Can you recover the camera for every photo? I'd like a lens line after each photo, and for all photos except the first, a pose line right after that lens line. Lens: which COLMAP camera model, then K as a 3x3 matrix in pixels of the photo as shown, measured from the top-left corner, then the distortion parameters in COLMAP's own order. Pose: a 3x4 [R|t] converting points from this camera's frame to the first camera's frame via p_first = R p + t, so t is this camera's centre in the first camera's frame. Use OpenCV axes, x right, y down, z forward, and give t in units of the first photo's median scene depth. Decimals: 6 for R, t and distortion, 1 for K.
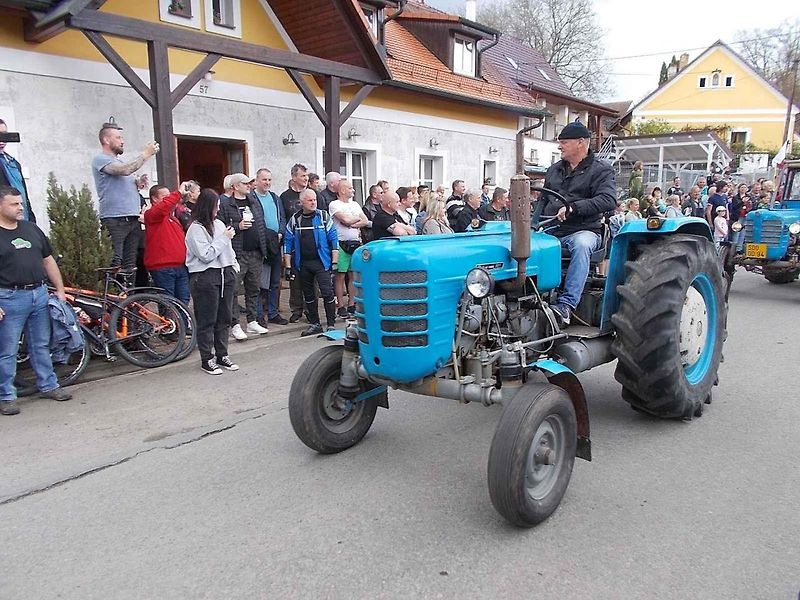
lens RADIAL K [[610.0, 0, 400.0], [0, 610.0, 300.0], [0, 0, 1]] dist [0.028562, -0.041000]
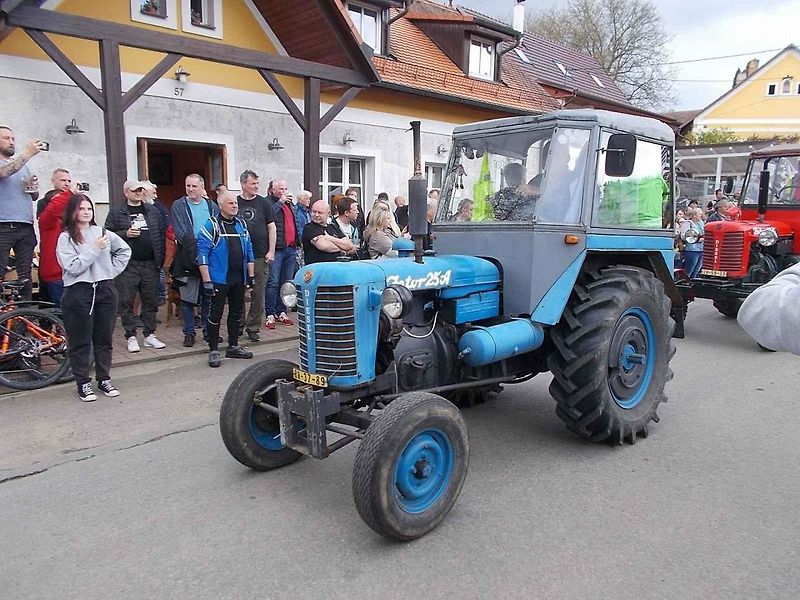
lens RADIAL K [[610.0, 0, 400.0], [0, 610.0, 300.0], [0, 0, 1]] dist [0.028562, -0.041000]
pose [[0.994693, 0.032195, -0.097720, 0.119544], [-0.033462, 0.999376, -0.011353, -0.015981], [0.097294, 0.014563, 0.995149, 0.073956]]
